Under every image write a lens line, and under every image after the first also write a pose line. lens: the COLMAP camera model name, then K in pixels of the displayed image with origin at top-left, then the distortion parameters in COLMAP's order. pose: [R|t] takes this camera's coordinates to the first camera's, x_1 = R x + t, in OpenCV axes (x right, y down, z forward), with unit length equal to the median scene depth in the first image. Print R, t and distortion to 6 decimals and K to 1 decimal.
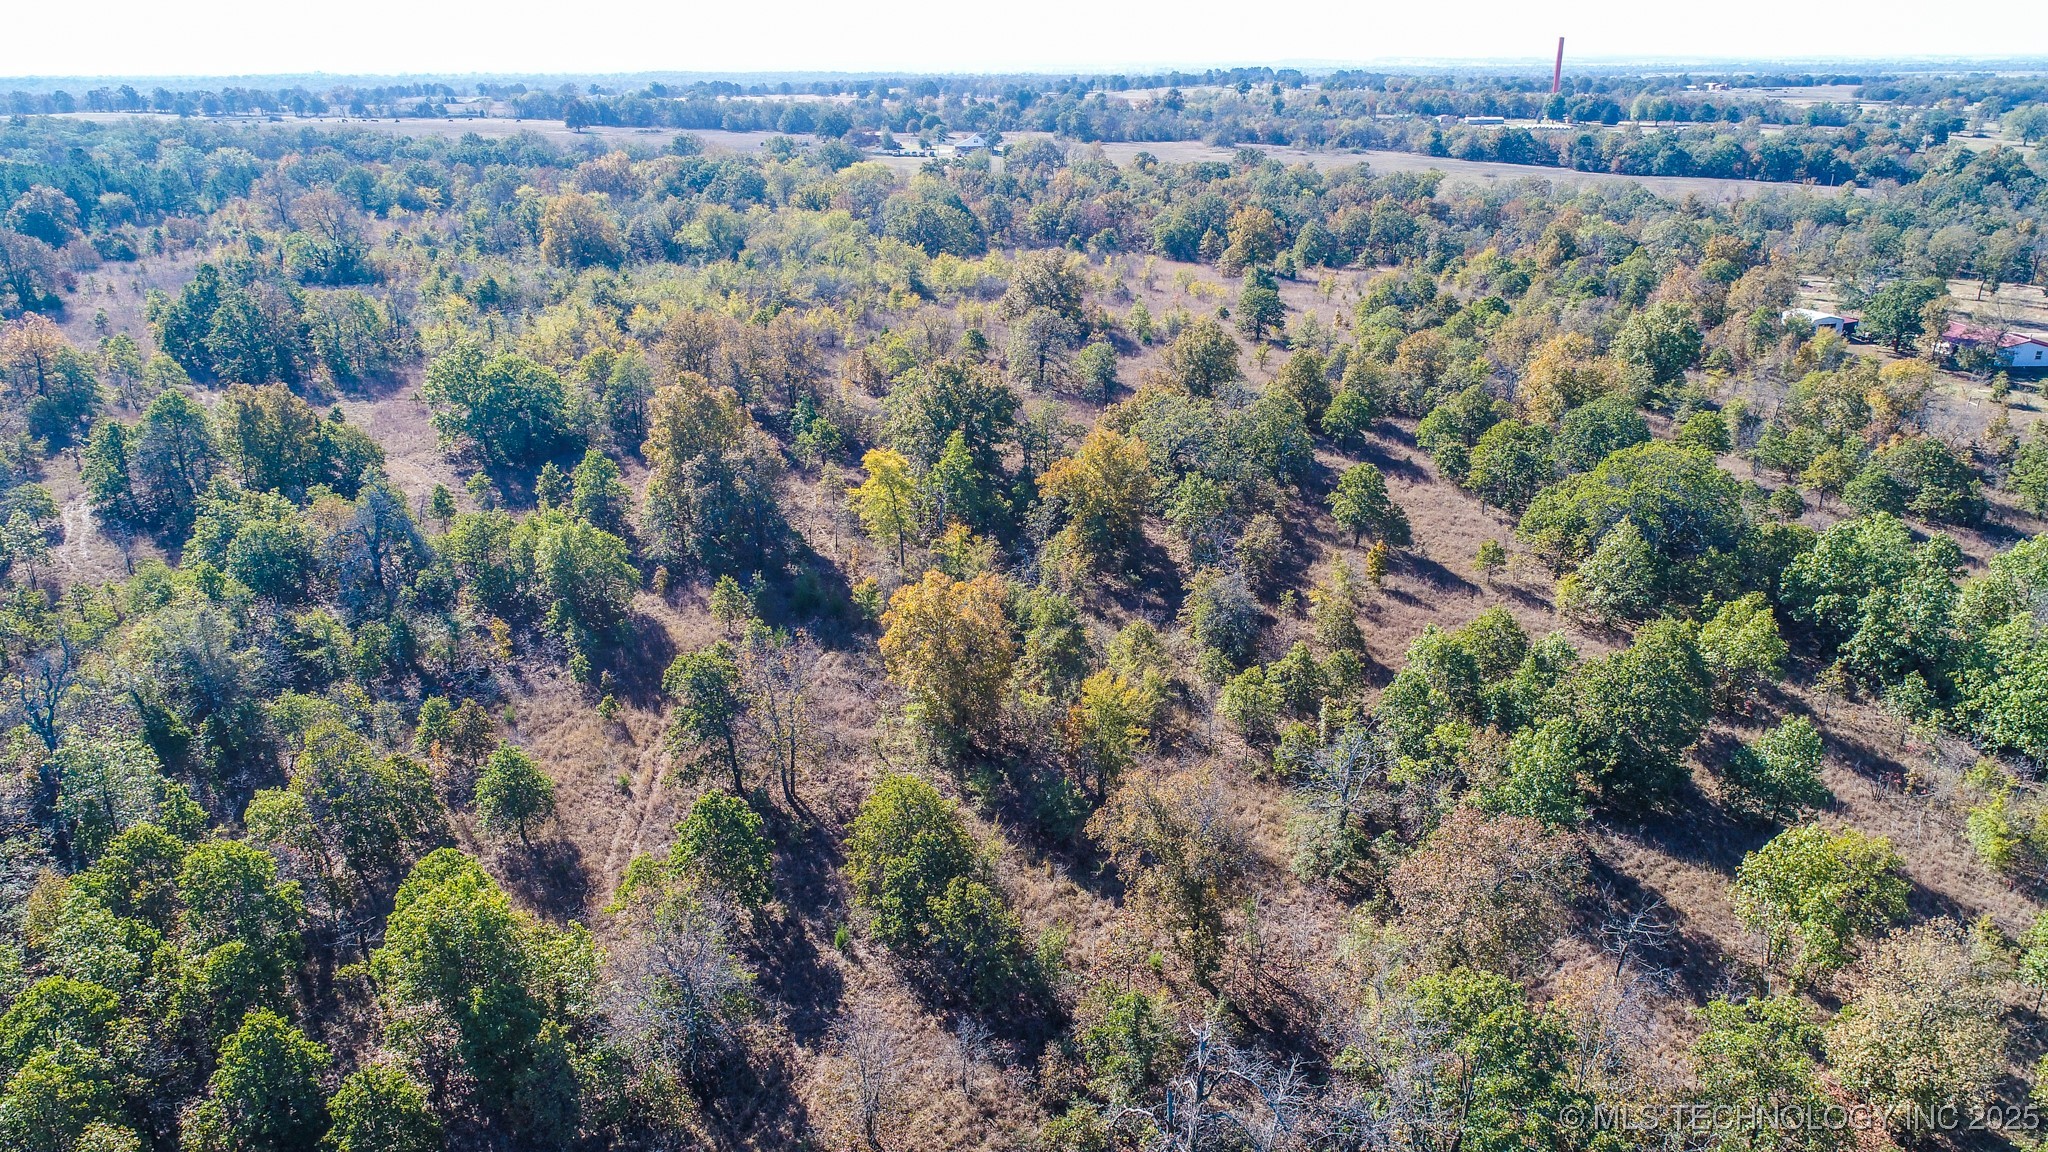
lens RADIAL K [[1358.6, 0, 1024.0], [0, 1358.6, 576.0], [0, 0, 1]] dist [-0.008057, 0.000857]
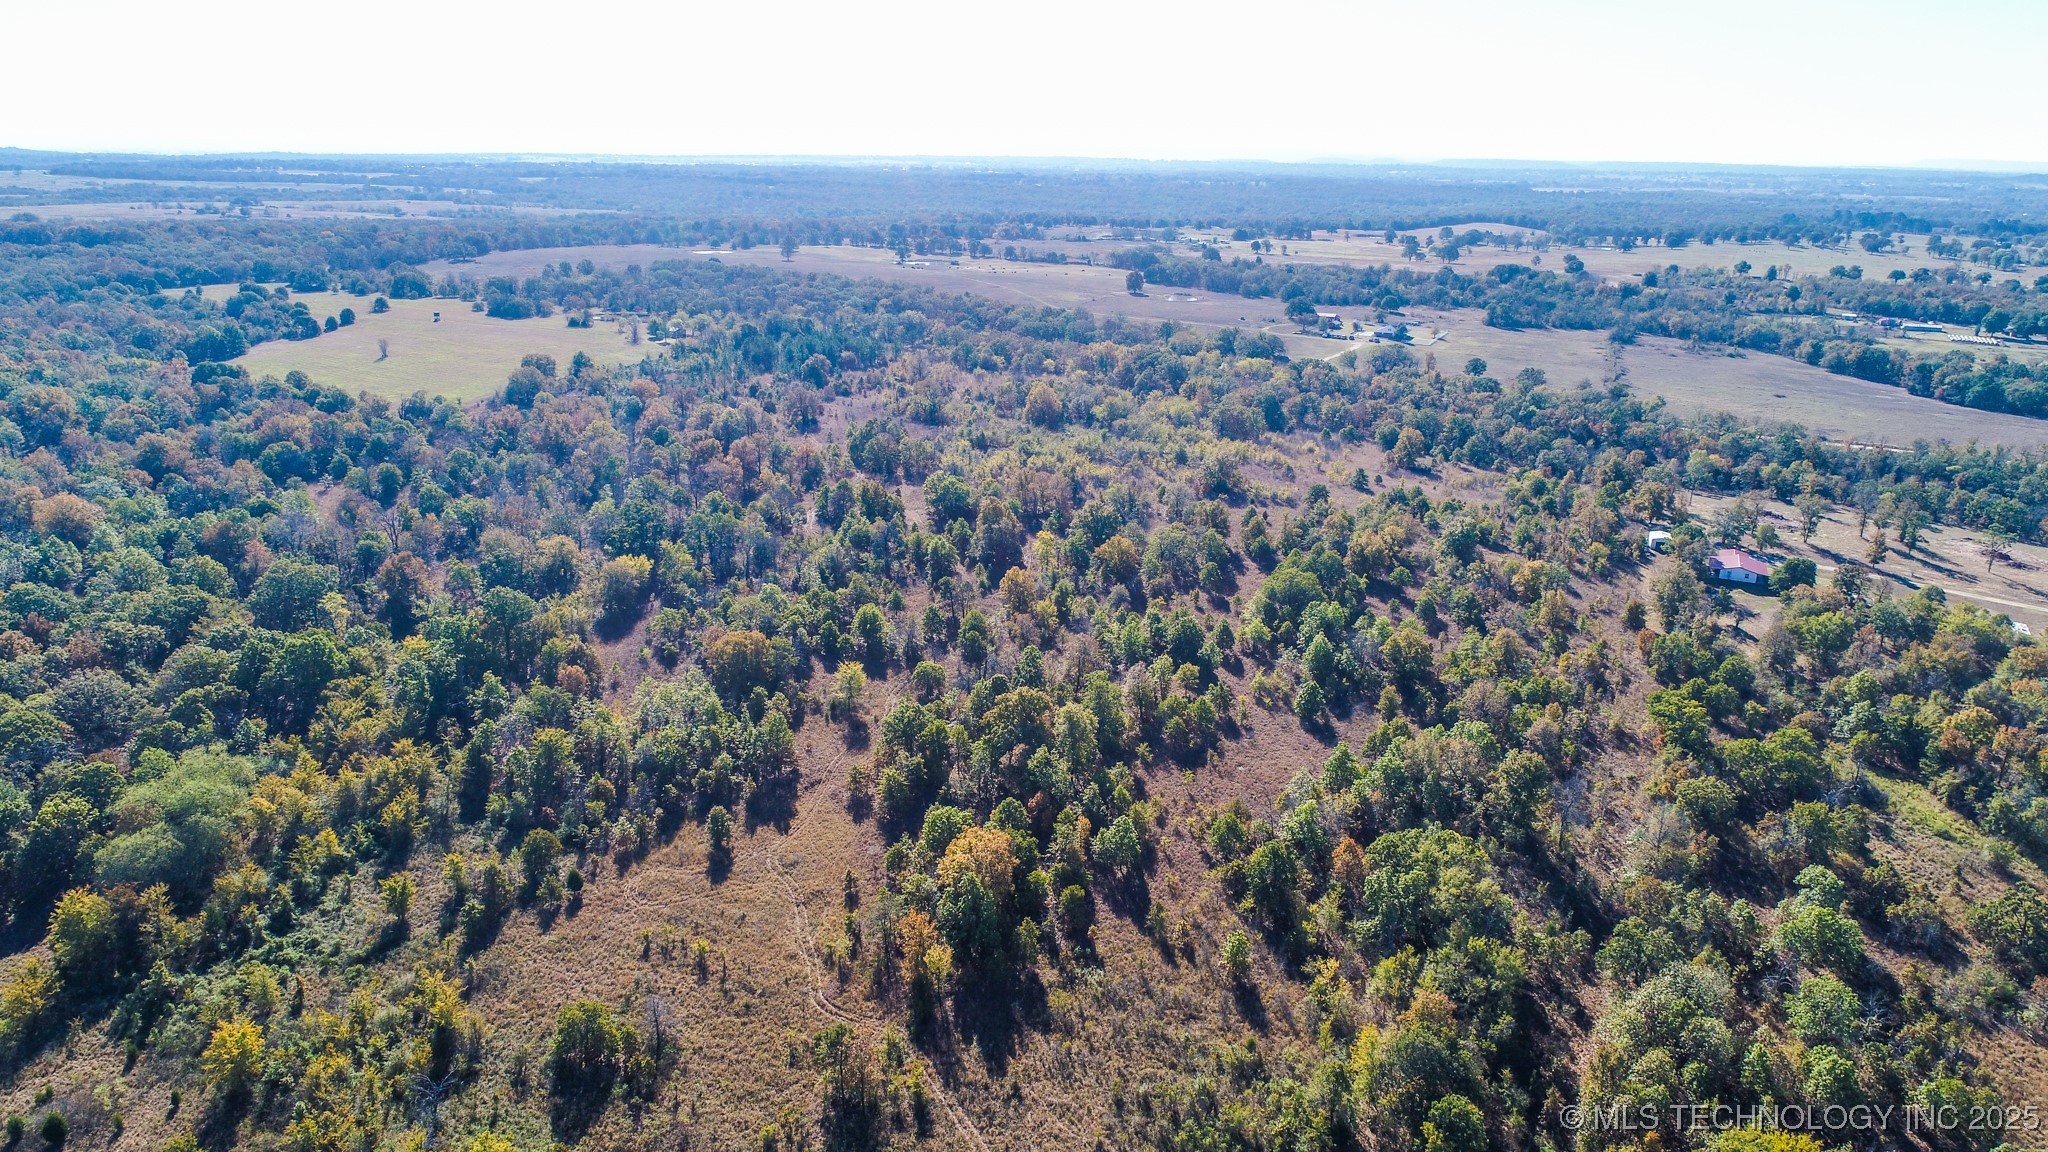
lens RADIAL K [[1358.6, 0, 1024.0], [0, 1358.6, 576.0], [0, 0, 1]] dist [-0.008057, 0.000857]
pose [[0.895081, 0.155323, -0.417977, 1.139887], [-0.178427, 0.983815, -0.016503, 0.061017], [0.408648, 0.089350, 0.908308, -1.739171]]
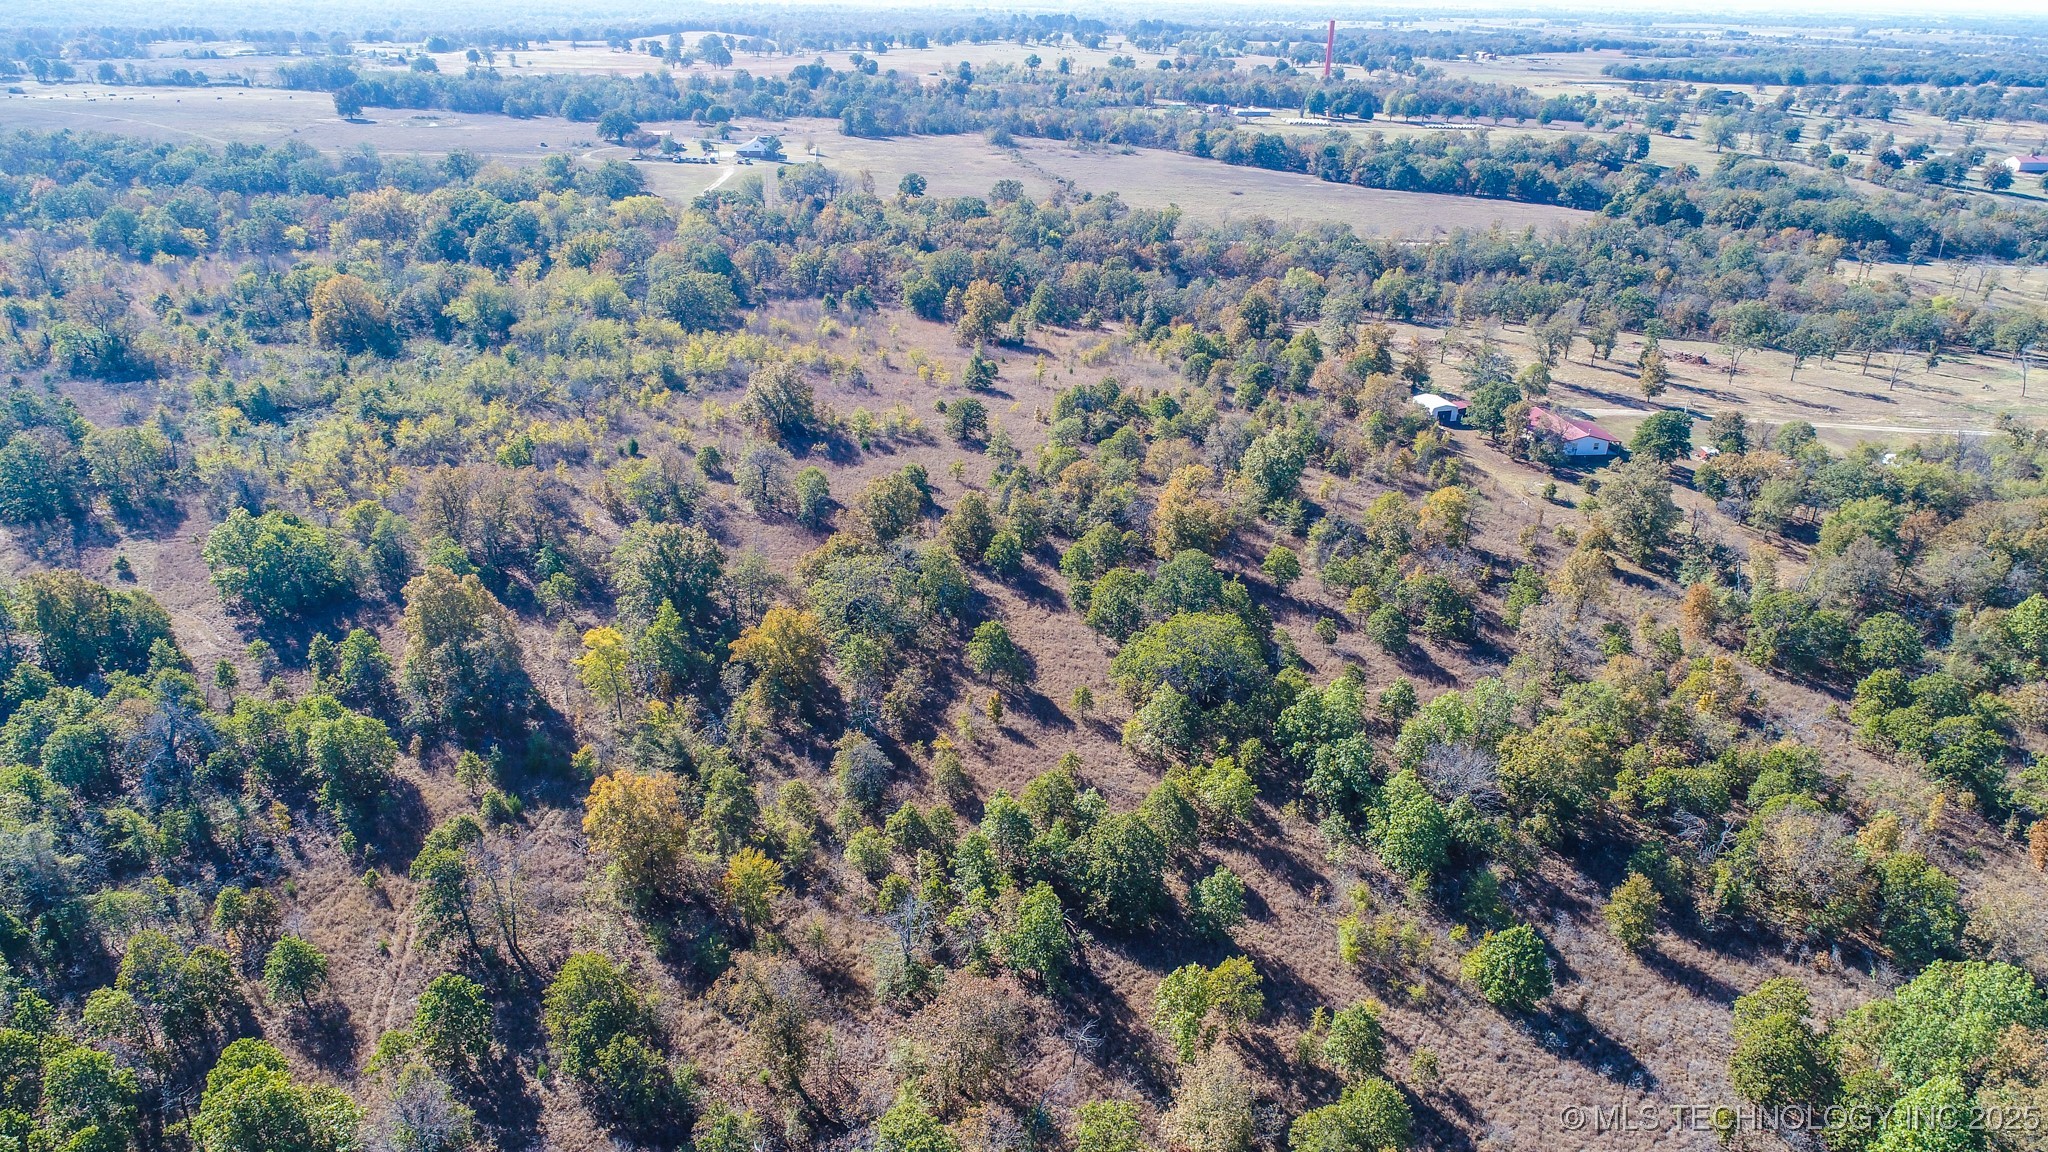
lens RADIAL K [[1358.6, 0, 1024.0], [0, 1358.6, 576.0], [0, 0, 1]] dist [-0.008057, 0.000857]
pose [[0.991740, -0.023686, 0.126061, 0.130448], [0.017231, 0.998496, 0.052055, -0.207669], [-0.127105, -0.049453, 0.990656, -0.290262]]
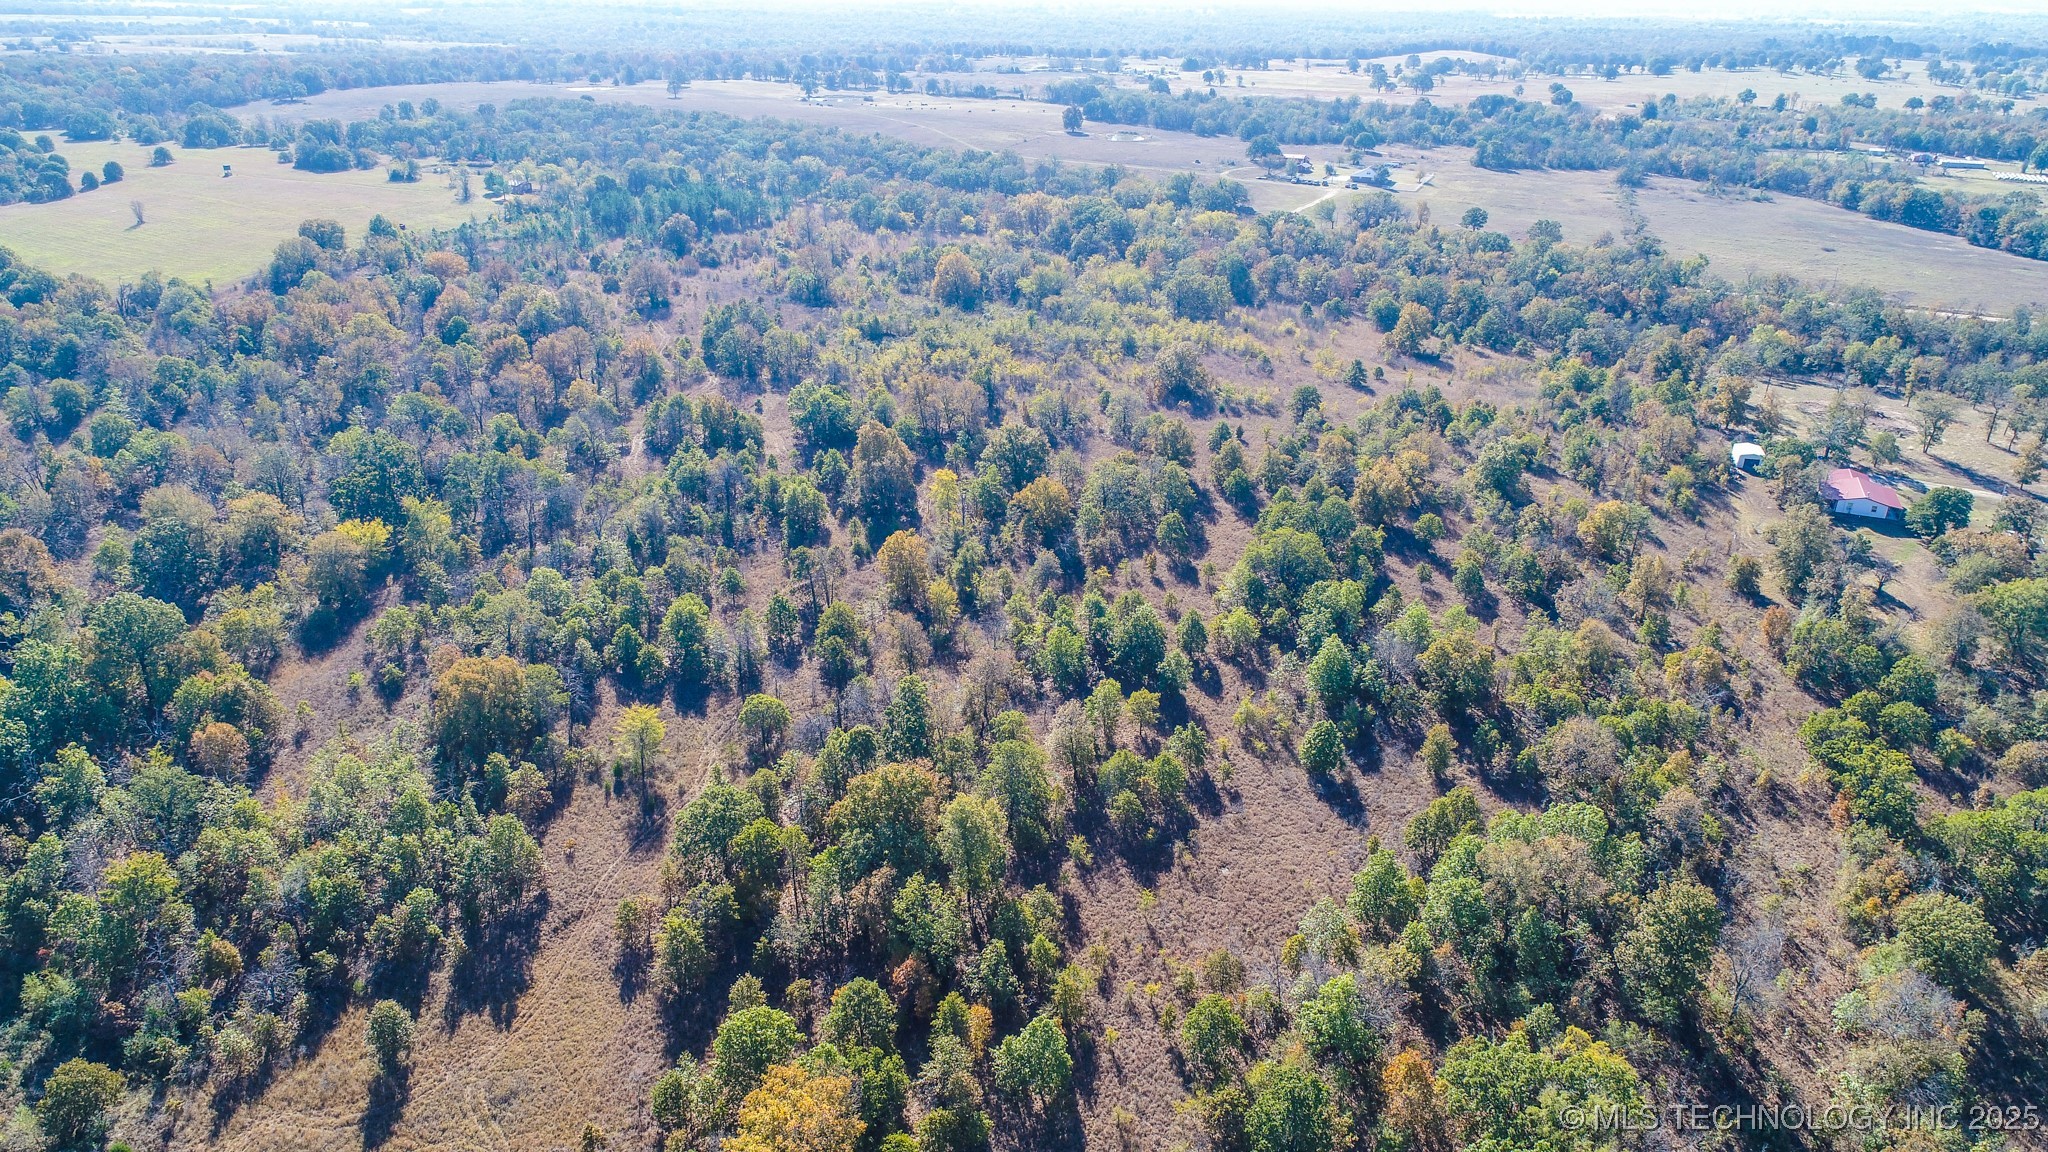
lens RADIAL K [[1358.6, 0, 1024.0], [0, 1358.6, 576.0], [0, 0, 1]] dist [-0.008057, 0.000857]
pose [[0.913389, 0.180593, -0.364838, 0.853070], [-0.160236, 0.983360, 0.085601, -0.137309], [0.374226, -0.019726, 0.927128, -0.975077]]
